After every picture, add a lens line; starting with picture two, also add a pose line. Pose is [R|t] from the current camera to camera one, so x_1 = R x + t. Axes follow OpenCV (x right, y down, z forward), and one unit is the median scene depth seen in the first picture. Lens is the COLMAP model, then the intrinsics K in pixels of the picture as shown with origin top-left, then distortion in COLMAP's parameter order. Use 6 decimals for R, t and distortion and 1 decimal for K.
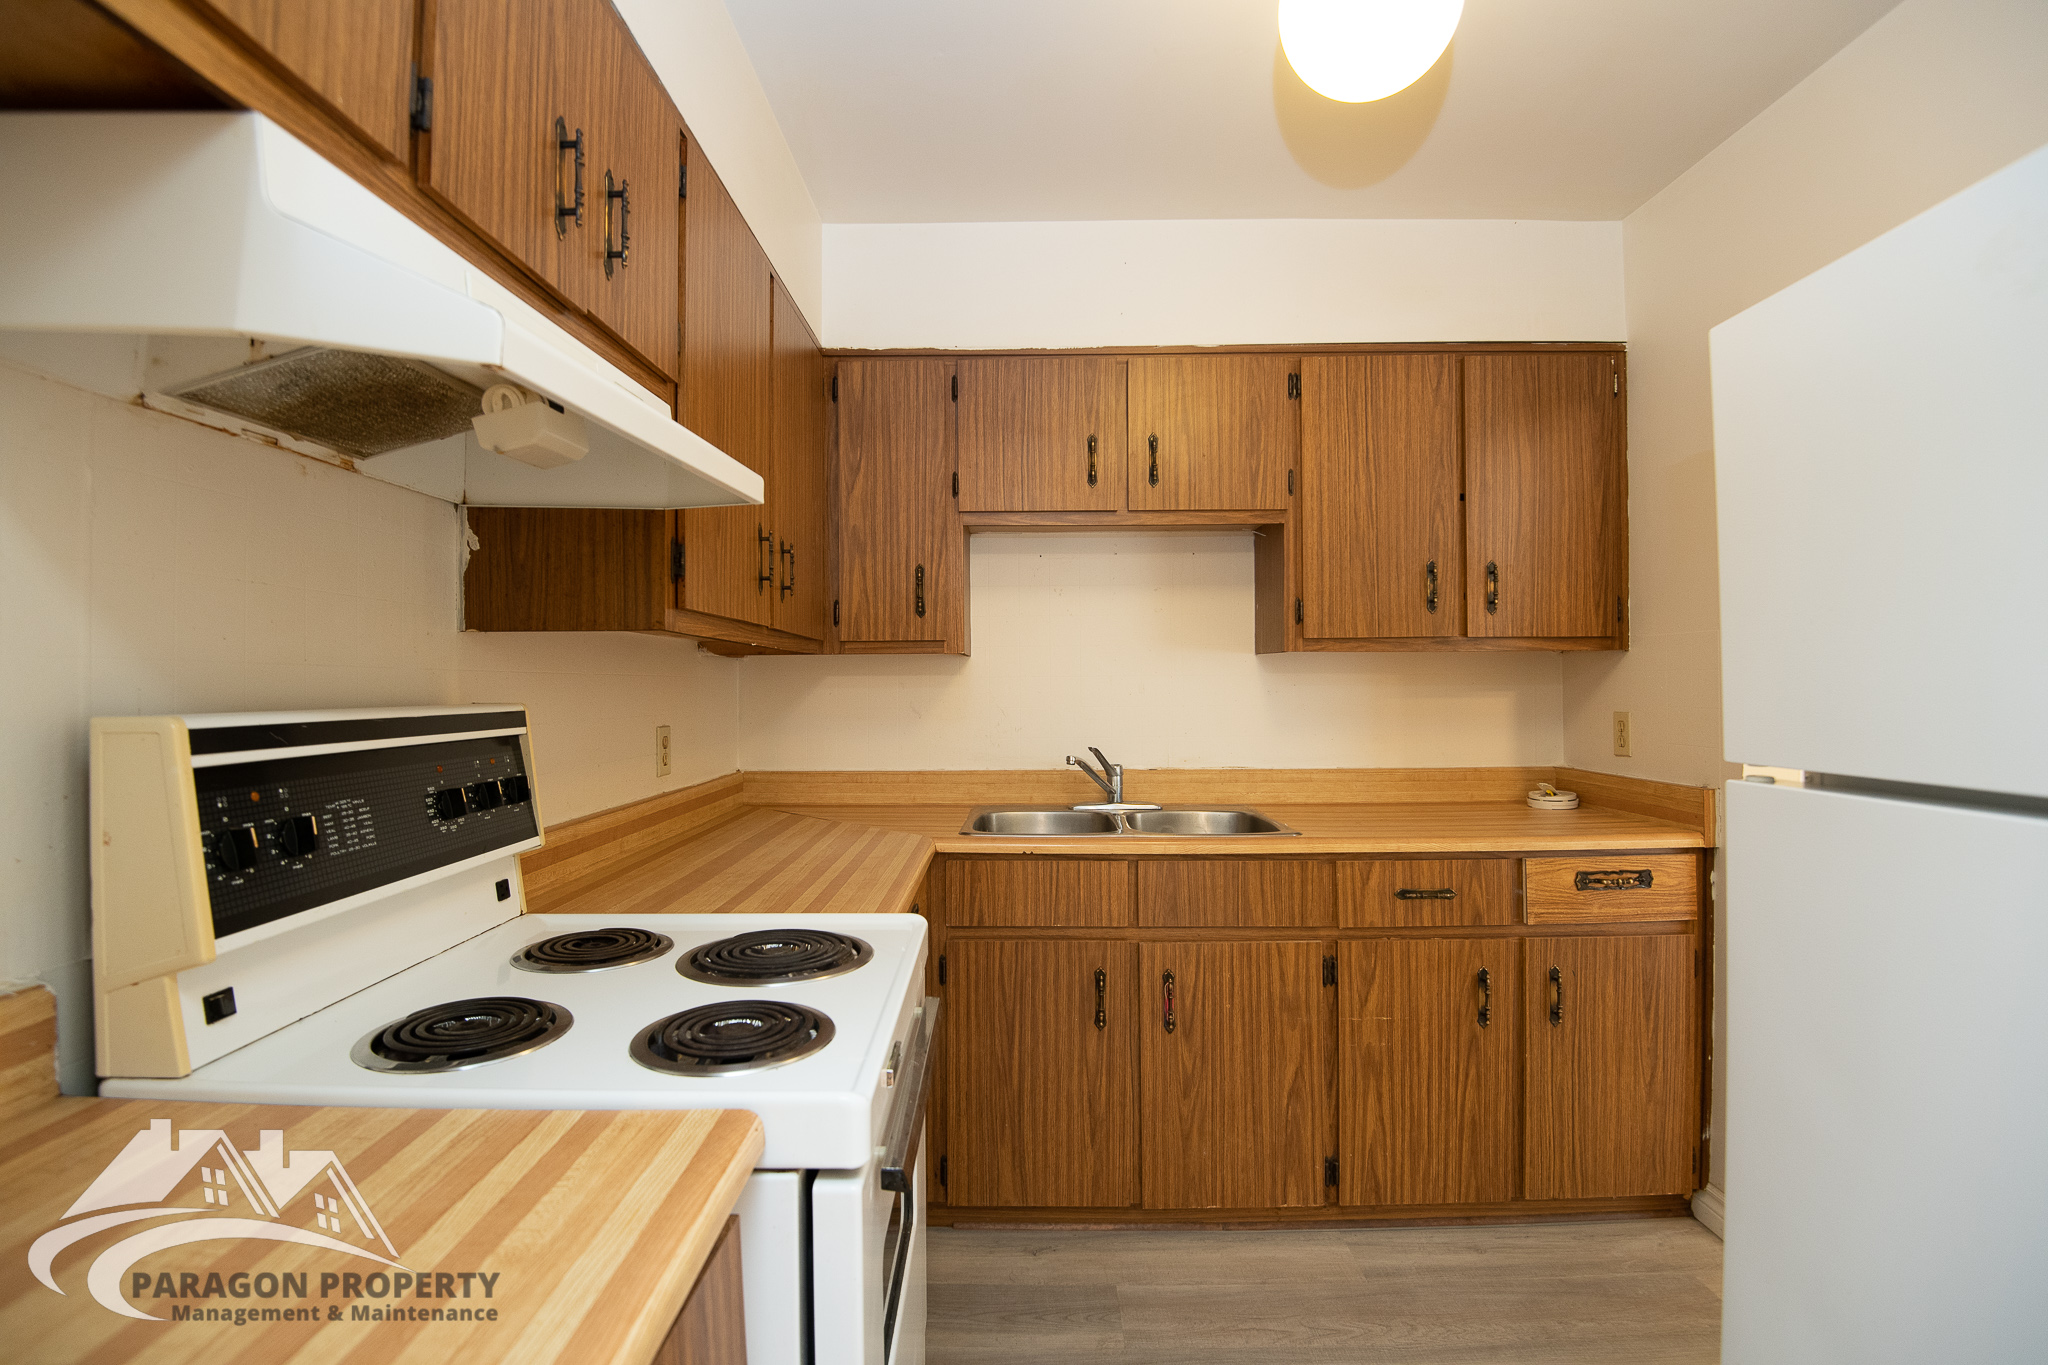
lens RADIAL K [[951.6, 0, 1019.5], [0, 951.6, 676.8], [0, 0, 1]] dist [0.002261, -0.024007]
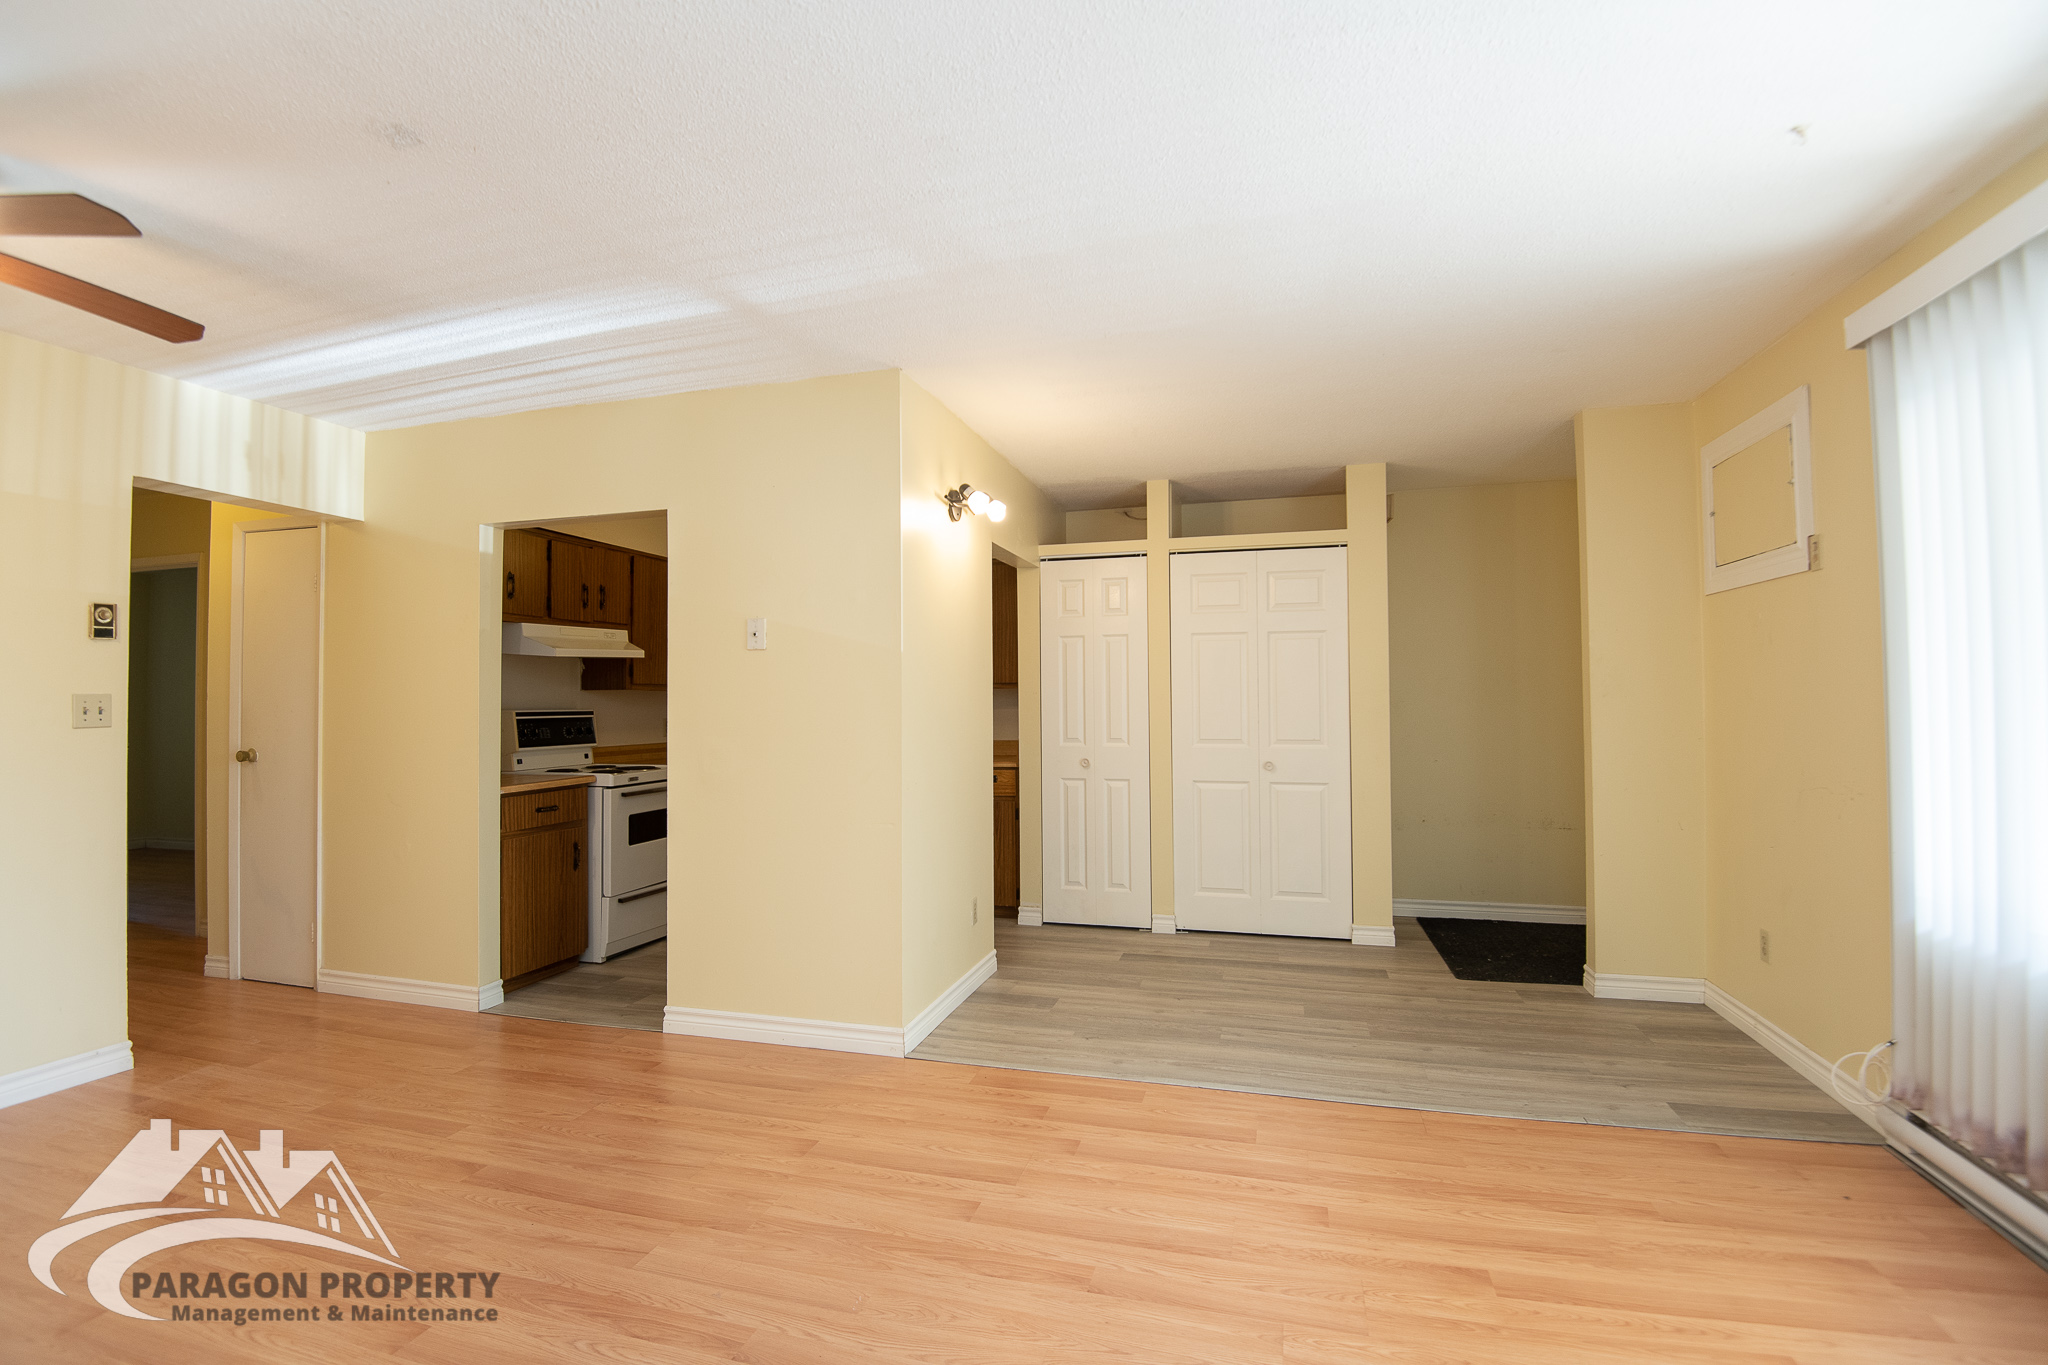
lens RADIAL K [[941.7, 0, 1013.5], [0, 941.7, 676.2], [0, 0, 1]] dist [-0.013347, -0.023576]
pose [[0.964199, -0.007936, -0.265062, 1.376363], [0.004164, 0.999882, -0.014792, -0.027173], [0.265148, 0.013159, 0.964118, -1.433545]]
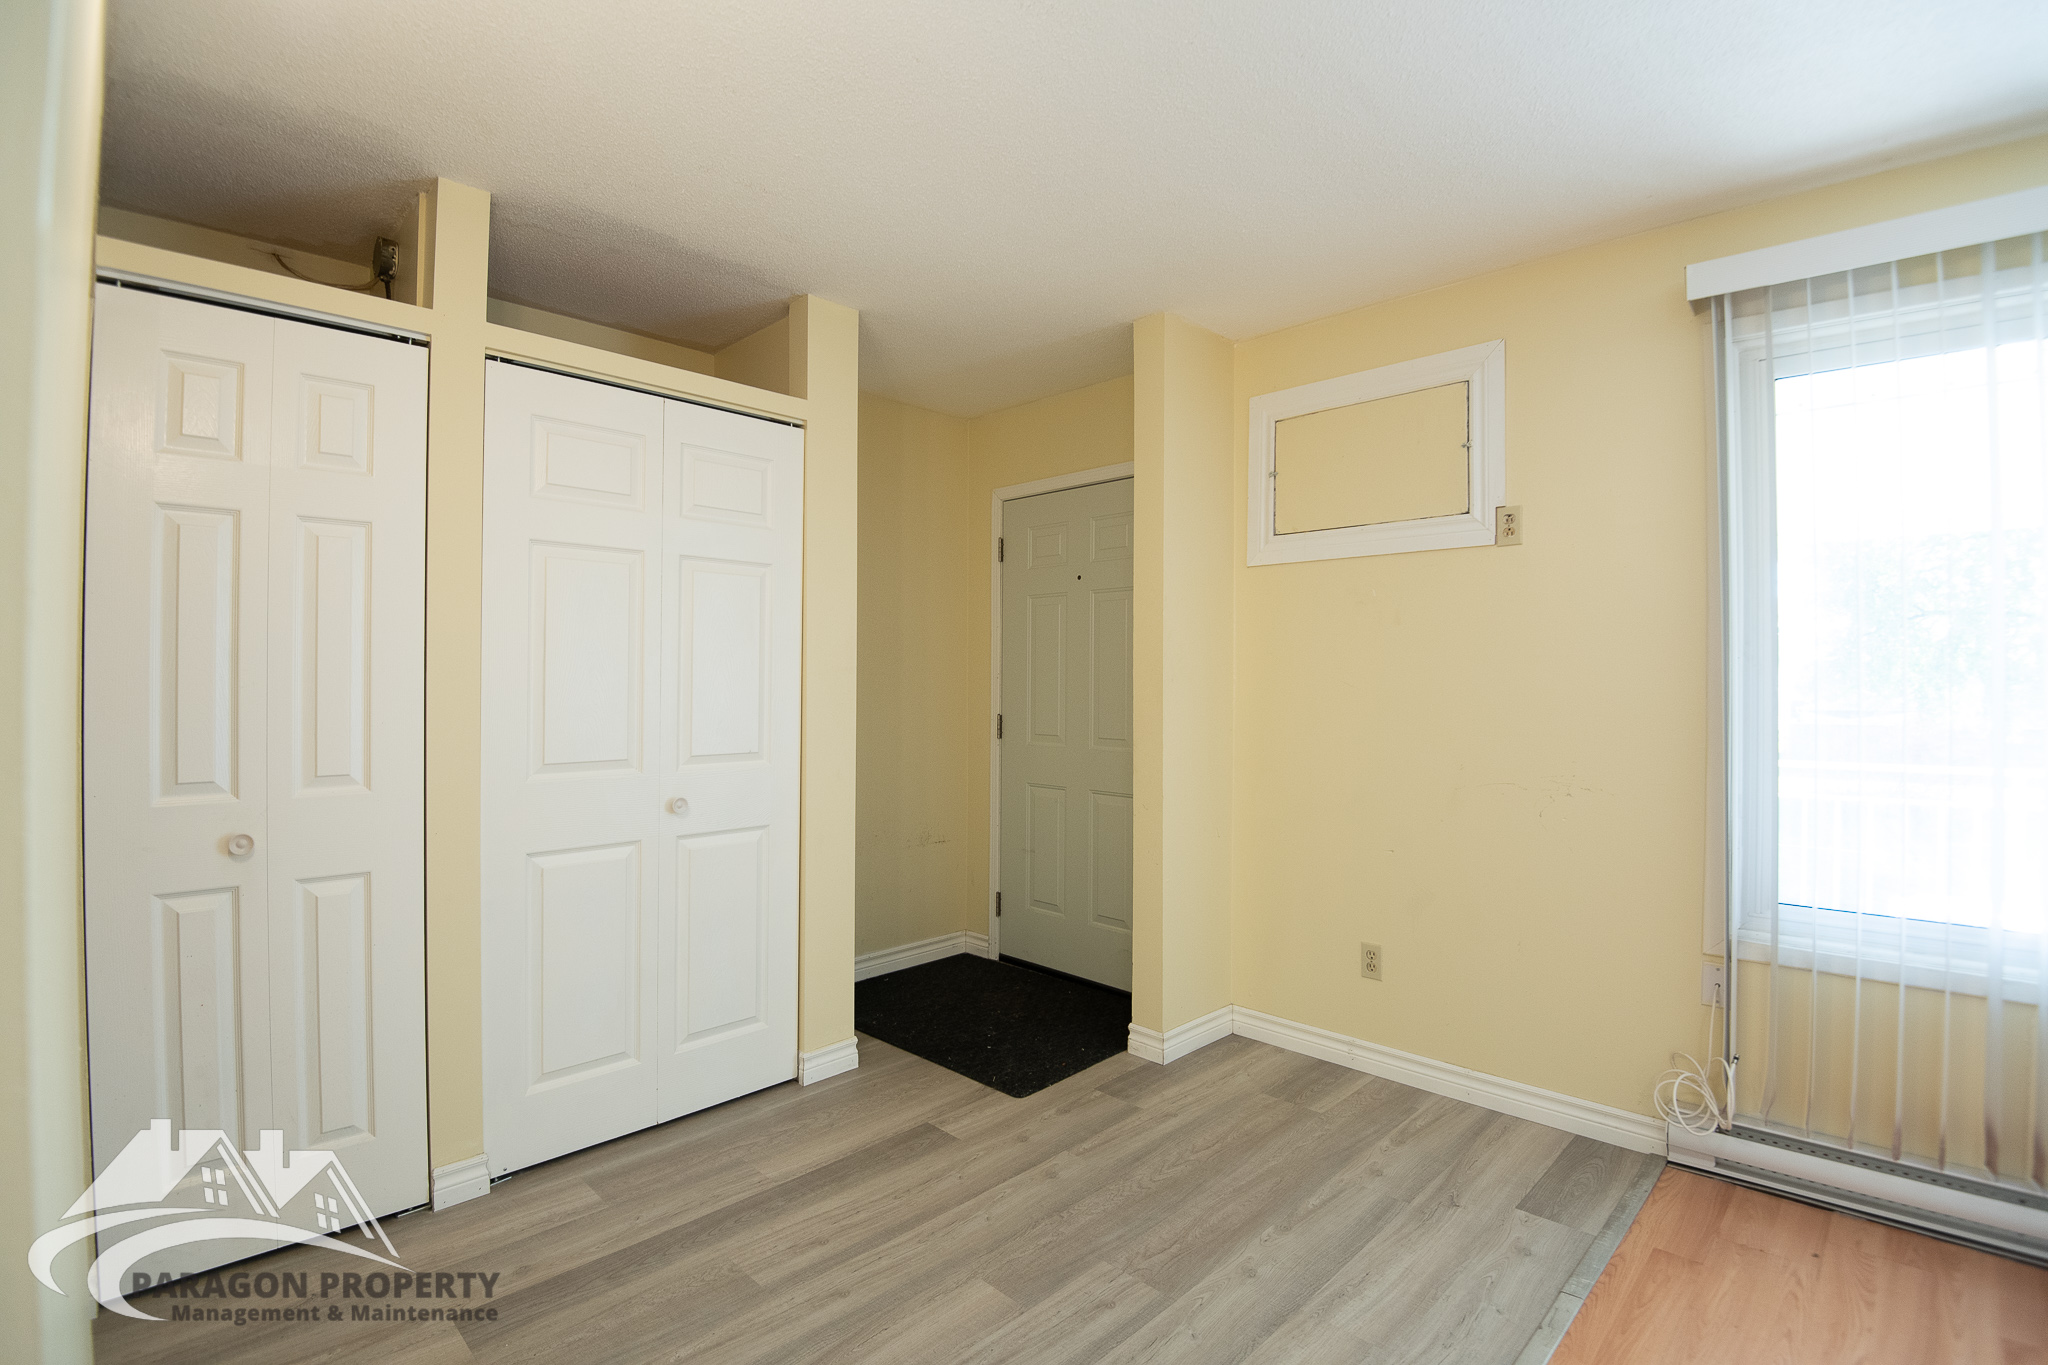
lens RADIAL K [[941.7, 0, 1013.5], [0, 941.7, 676.2], [0, 0, 1]] dist [-0.013347, -0.023576]
pose [[0.698515, 0.009895, 0.715527, 0.798178], [-0.012458, 0.999921, -0.001667, -0.012012], [-0.715487, -0.007750, 0.698584, -0.219278]]
